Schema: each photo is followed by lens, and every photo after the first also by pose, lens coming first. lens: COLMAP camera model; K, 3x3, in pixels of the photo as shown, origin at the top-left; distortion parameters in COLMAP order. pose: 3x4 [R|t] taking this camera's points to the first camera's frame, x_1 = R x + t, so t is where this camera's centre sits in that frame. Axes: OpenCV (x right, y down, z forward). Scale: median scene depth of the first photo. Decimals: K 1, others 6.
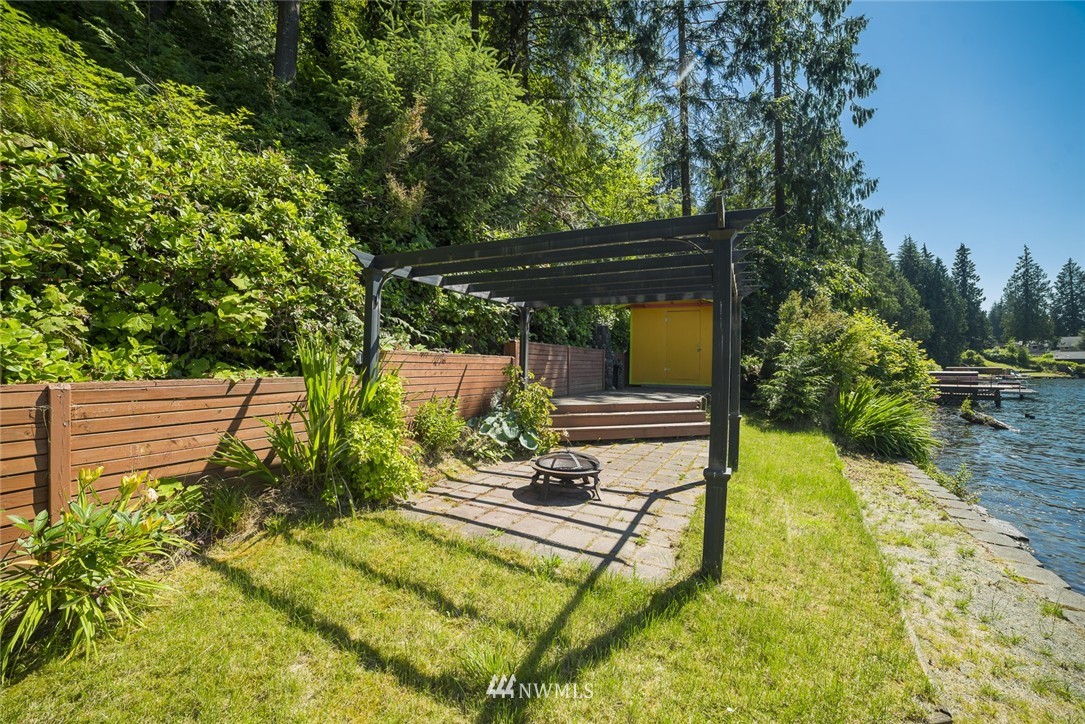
lens RADIAL K [[445.4, 0, 539.9], [0, 445.4, 361.9], [0, 0, 1]] dist [-0.089987, 0.034219]
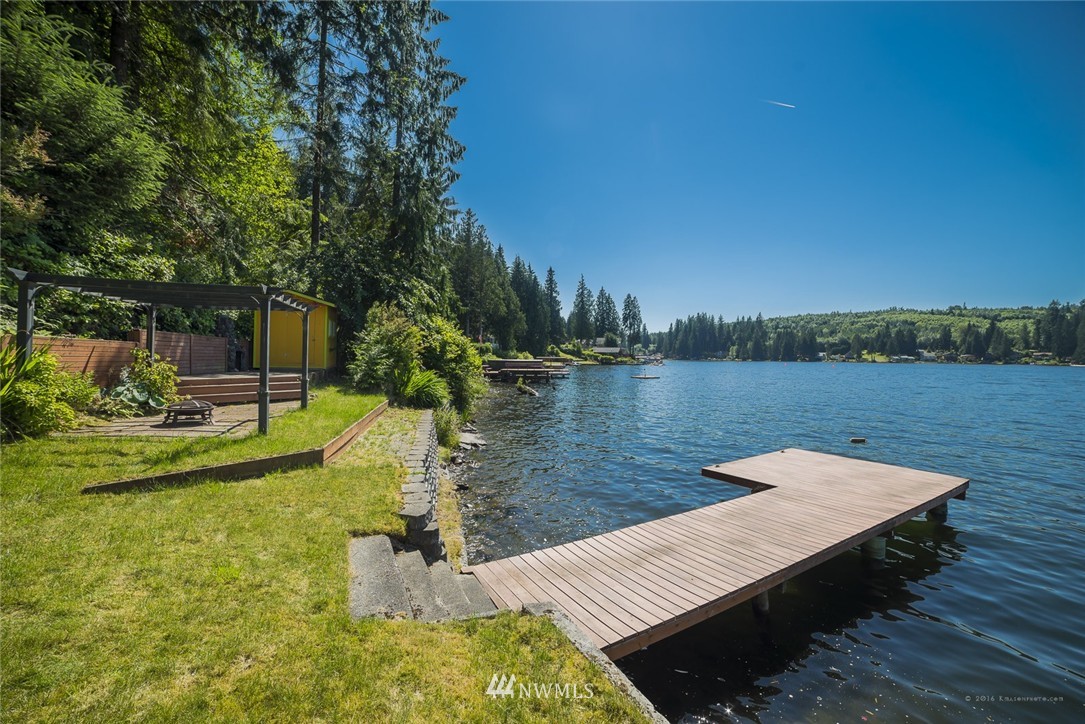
lens RADIAL K [[445.4, 0, 539.9], [0, 445.4, 361.9], [0, 0, 1]] dist [-0.089987, 0.034219]
pose [[0.730395, -0.002053, 0.683022, -0.037483], [-0.015092, 0.999703, 0.019144, 0.003610], [-0.682858, -0.024291, 0.730147, -0.564225]]
